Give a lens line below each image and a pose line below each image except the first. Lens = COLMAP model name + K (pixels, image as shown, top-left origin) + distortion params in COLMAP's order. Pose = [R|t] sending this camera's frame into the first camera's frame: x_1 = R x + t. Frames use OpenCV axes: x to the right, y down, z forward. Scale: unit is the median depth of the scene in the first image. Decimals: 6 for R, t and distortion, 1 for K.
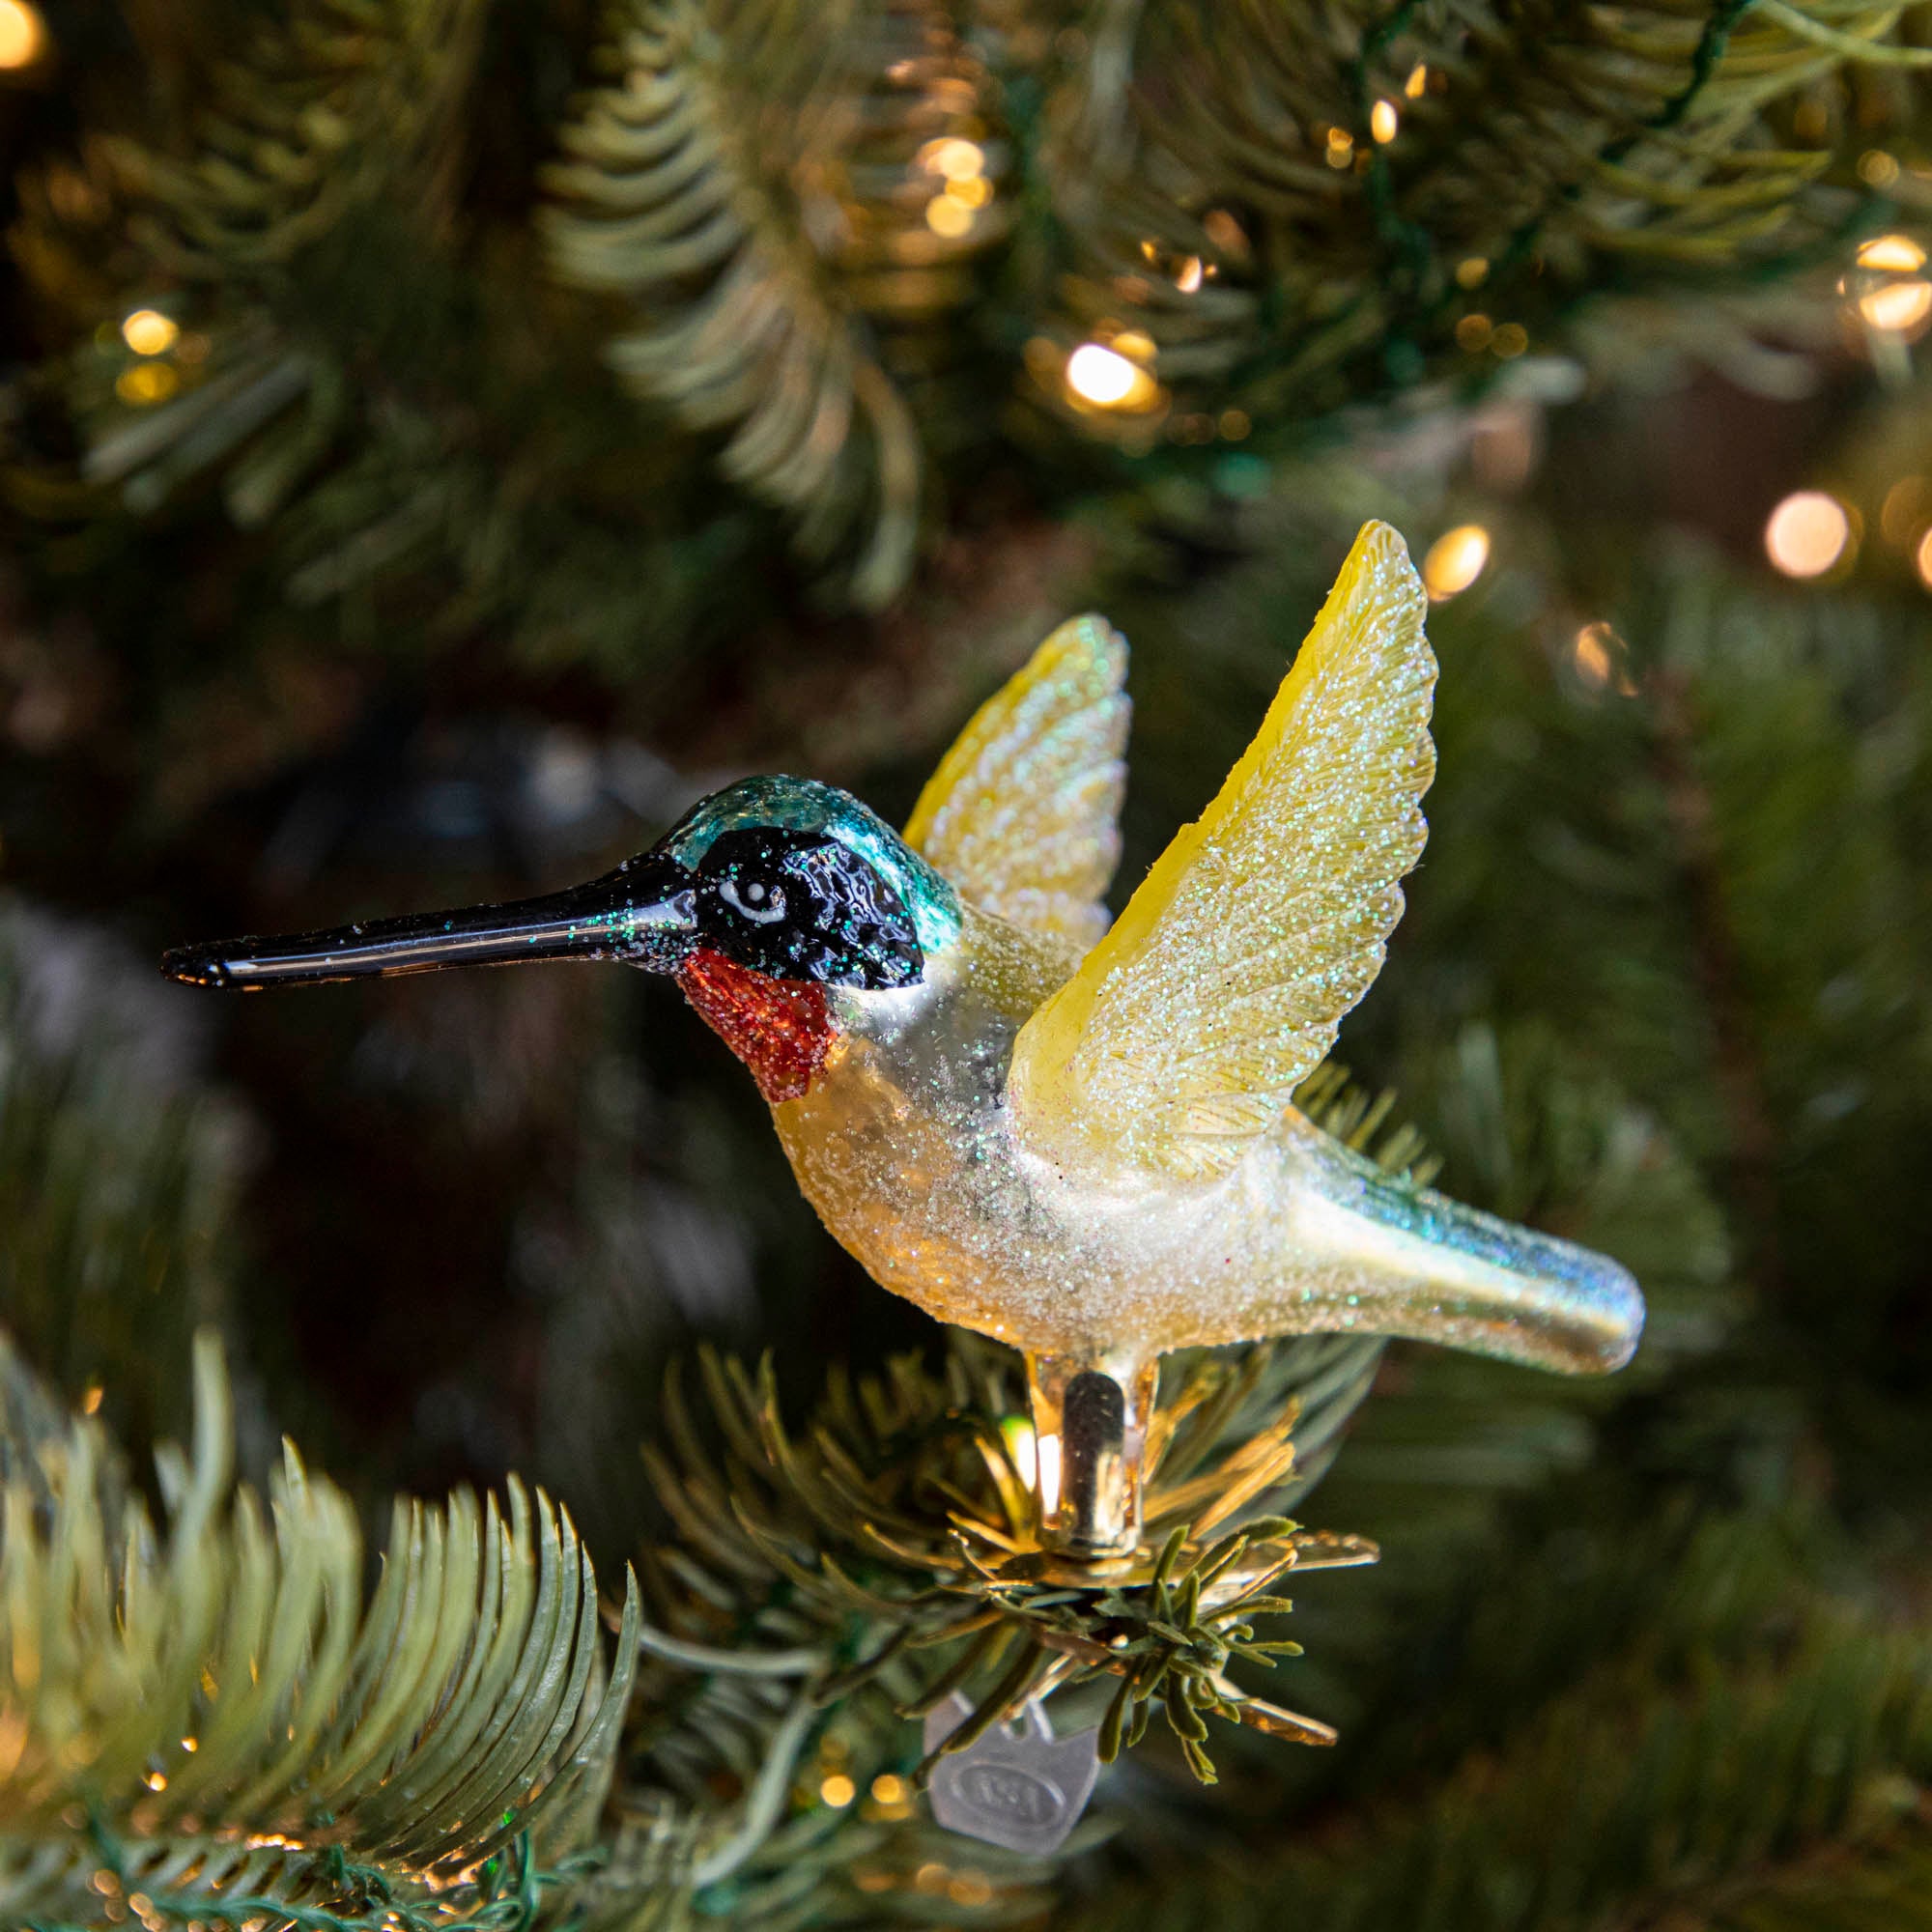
lens RADIAL K [[5285.6, 0, 974.3], [0, 5285.6, 969.6], [0, 0, 1]] dist [0.138677, 0.000000]
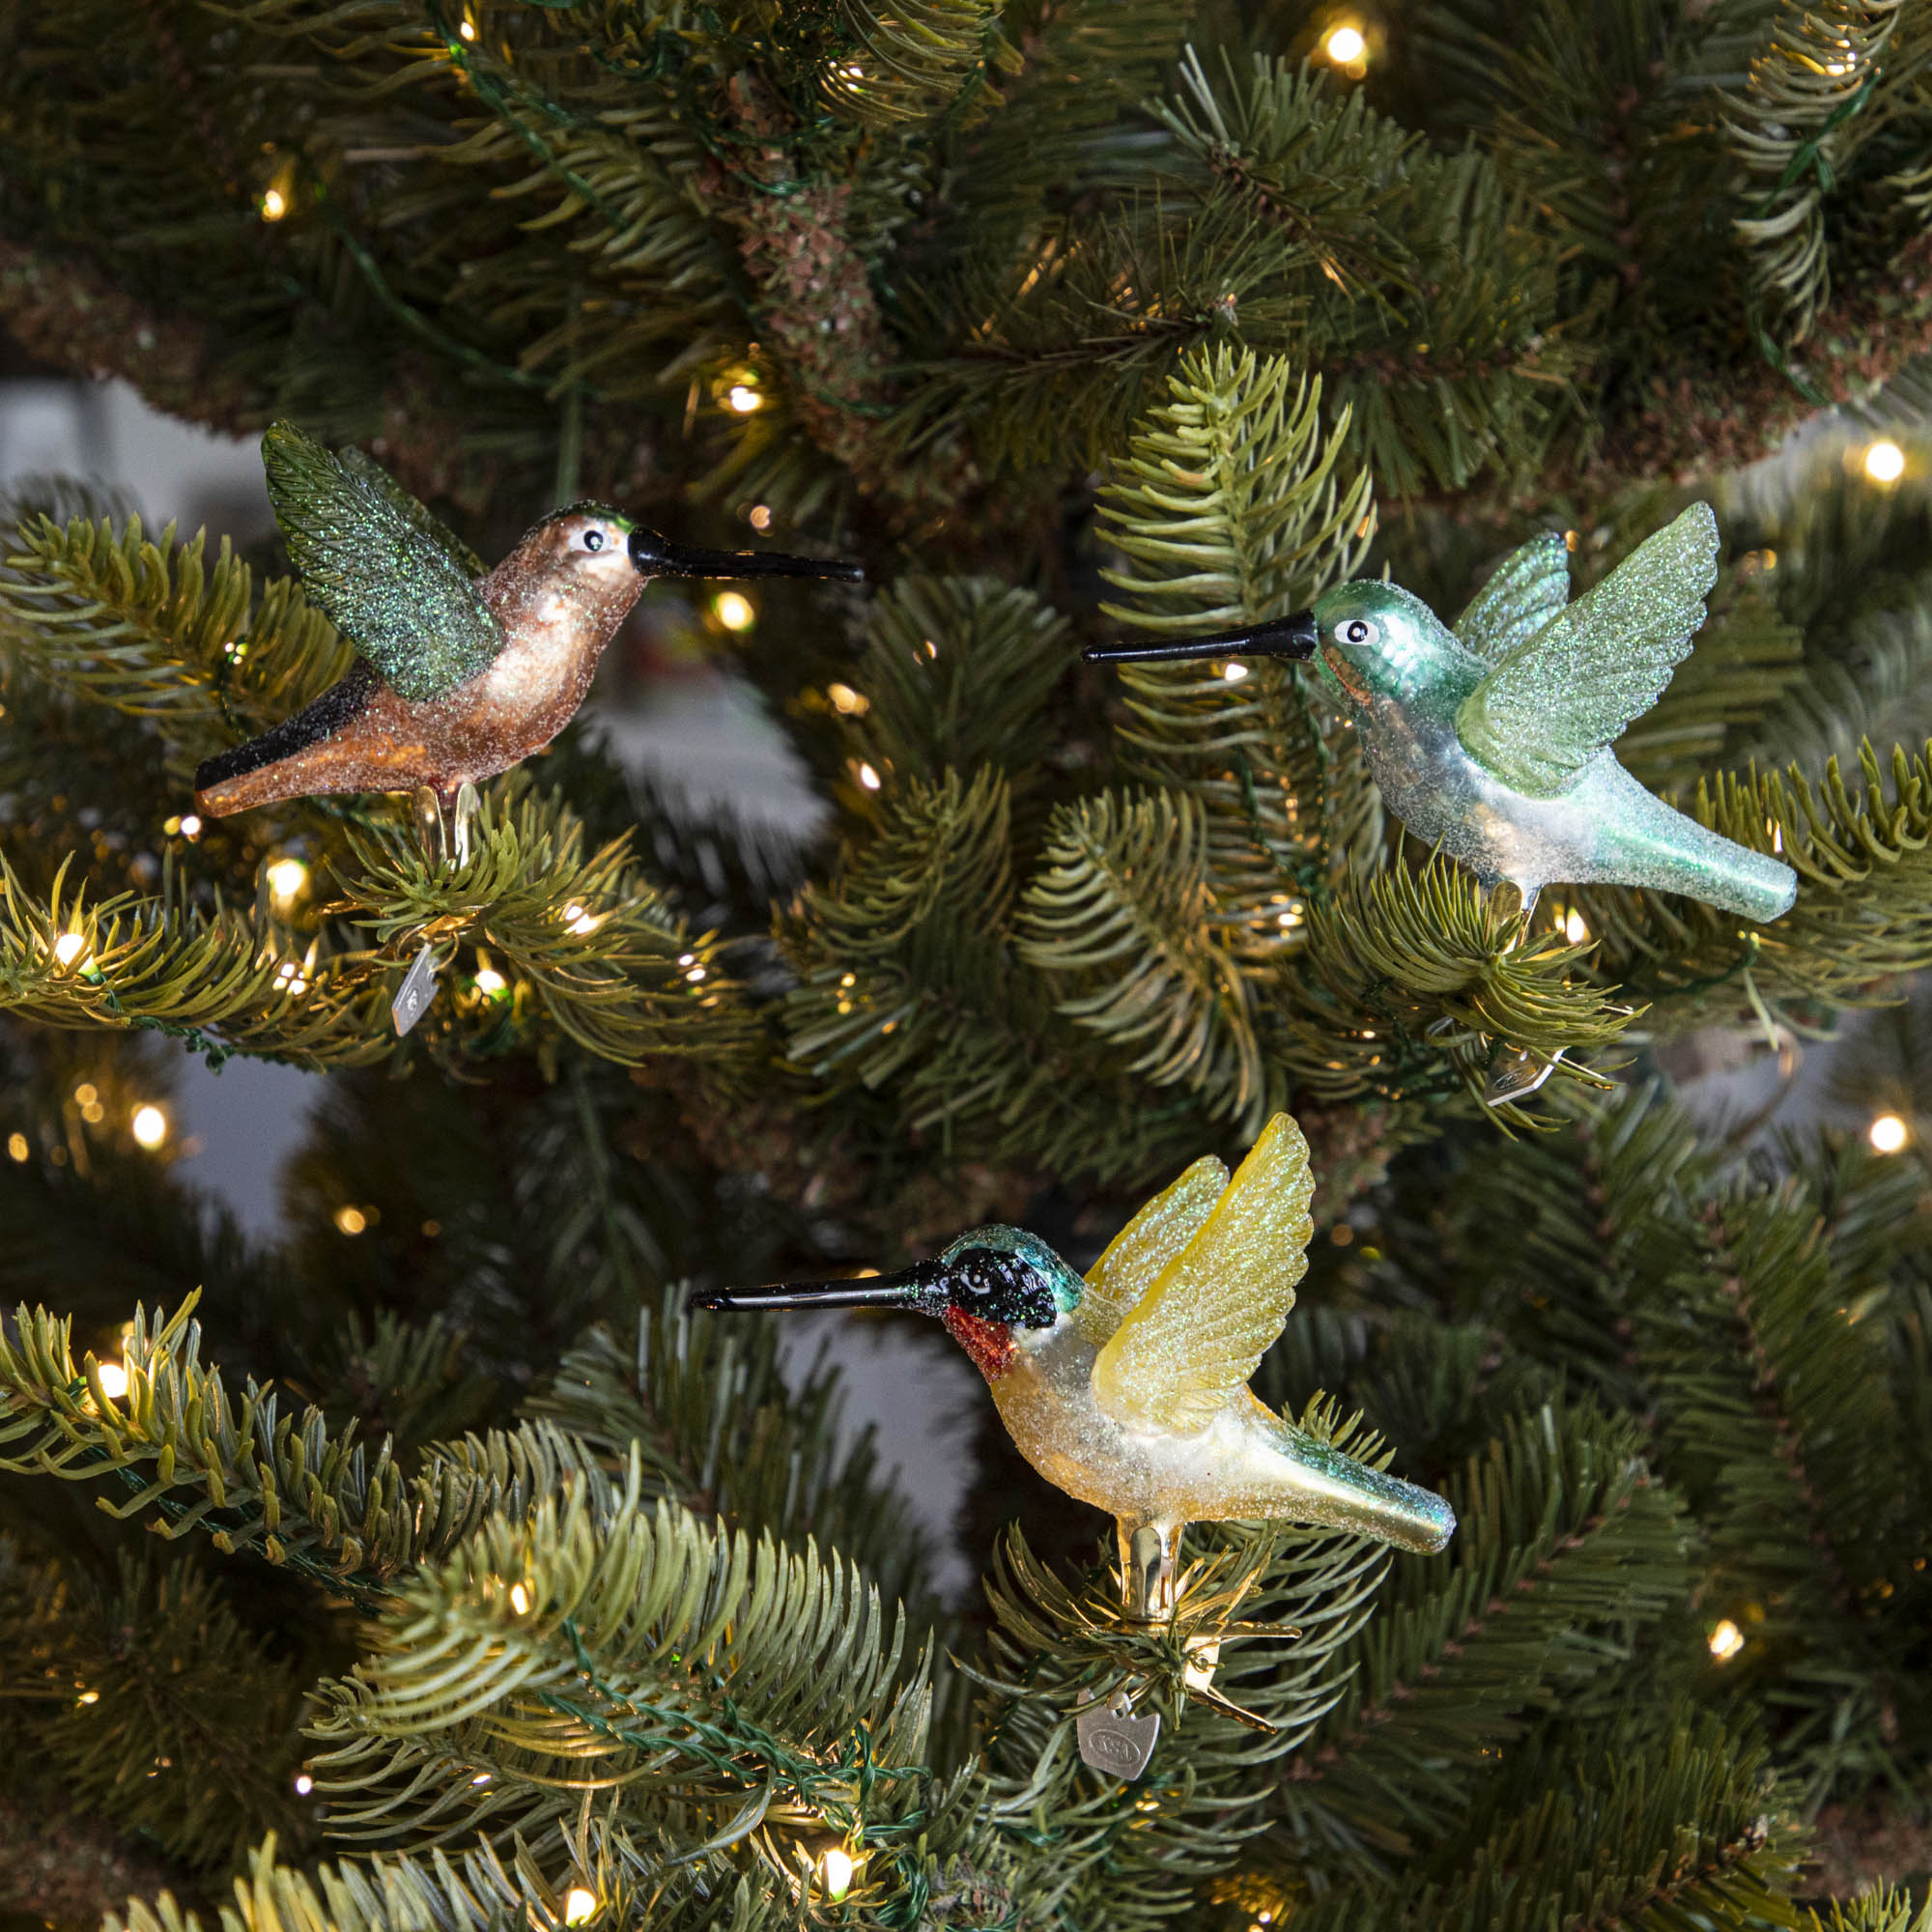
lens RADIAL K [[4705.1, 0, 967.1], [0, 4705.1, 967.3], [0, 0, 1]] dist [0.118592, 0.000000]
pose [[0.968464, 0.028262, -0.247544, 0.364661], [-0.054455, 0.993535, -0.099615, 0.042980], [0.243128, 0.109954, 0.963742, -0.713574]]
